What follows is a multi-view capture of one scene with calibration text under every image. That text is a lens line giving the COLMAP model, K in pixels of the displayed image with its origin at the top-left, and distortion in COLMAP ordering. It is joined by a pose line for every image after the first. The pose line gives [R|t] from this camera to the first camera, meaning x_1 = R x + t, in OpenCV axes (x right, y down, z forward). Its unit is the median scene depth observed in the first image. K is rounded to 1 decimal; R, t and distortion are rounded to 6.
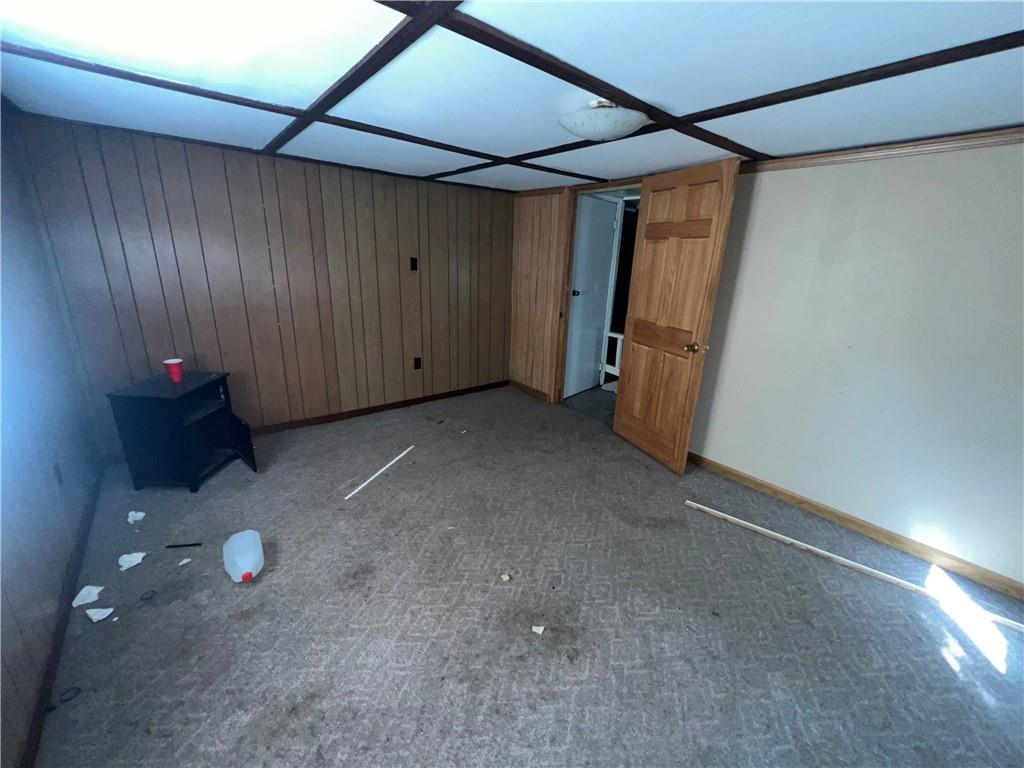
lens RADIAL K [[410.1, 0, 510.9], [0, 410.1, 384.0], [0, 0, 1]] dist [-0.003487, -0.000191]
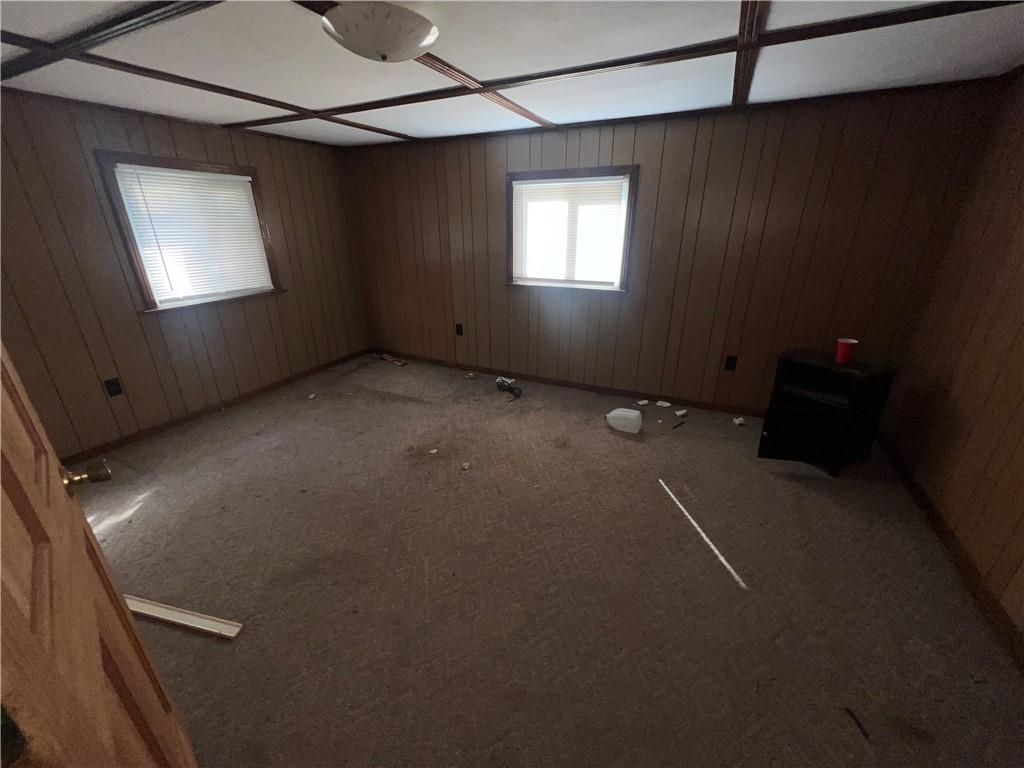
lens RADIAL K [[410.1, 0, 512.8], [0, 410.1, 384.0], [0, 0, 1]] dist [-0.003487, -0.000191]
pose [[-0.903748, 0.127297, -0.408699, 0.396750], [-0.152081, 0.796991, 0.584532, -0.591501], [0.400138, 0.590425, -0.700919, 2.028014]]
